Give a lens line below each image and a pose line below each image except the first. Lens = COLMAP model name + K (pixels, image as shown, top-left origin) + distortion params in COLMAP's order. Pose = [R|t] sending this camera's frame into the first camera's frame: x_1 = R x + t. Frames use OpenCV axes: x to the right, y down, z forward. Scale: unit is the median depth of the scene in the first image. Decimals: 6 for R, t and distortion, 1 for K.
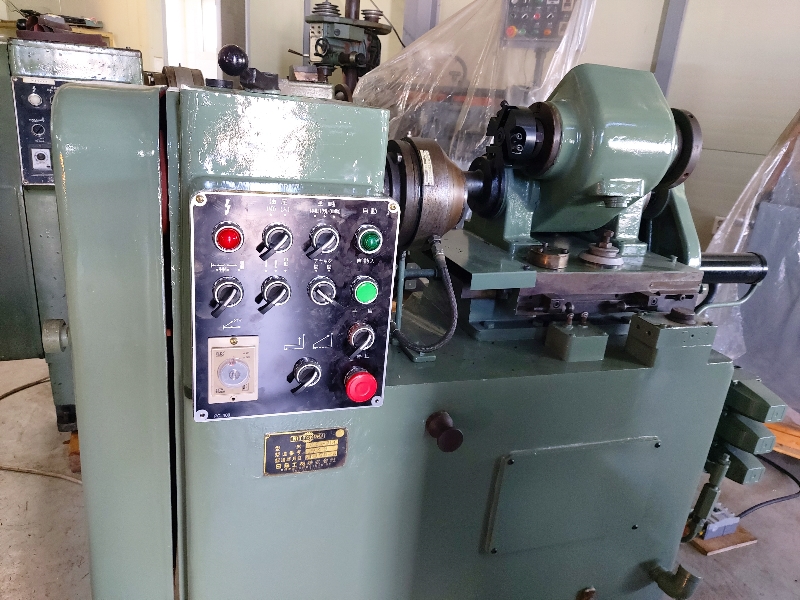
lens RADIAL K [[595.7, 0, 400.0], [0, 595.7, 300.0], [0, 0, 1]] dist [0.025398, -0.000970]
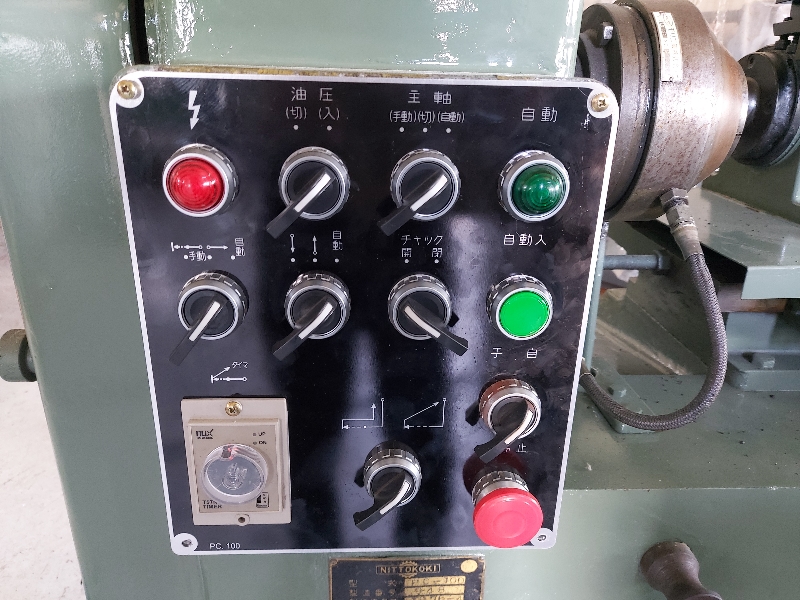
lens RADIAL K [[595.7, 0, 400.0], [0, 595.7, 300.0], [0, 0, 1]] dist [0.025398, -0.000970]
pose [[0.958964, 0.036118, -0.281217, -0.019043], [-0.026463, 0.998925, 0.038055, -0.031932], [0.282289, -0.029052, 0.958889, 0.494309]]
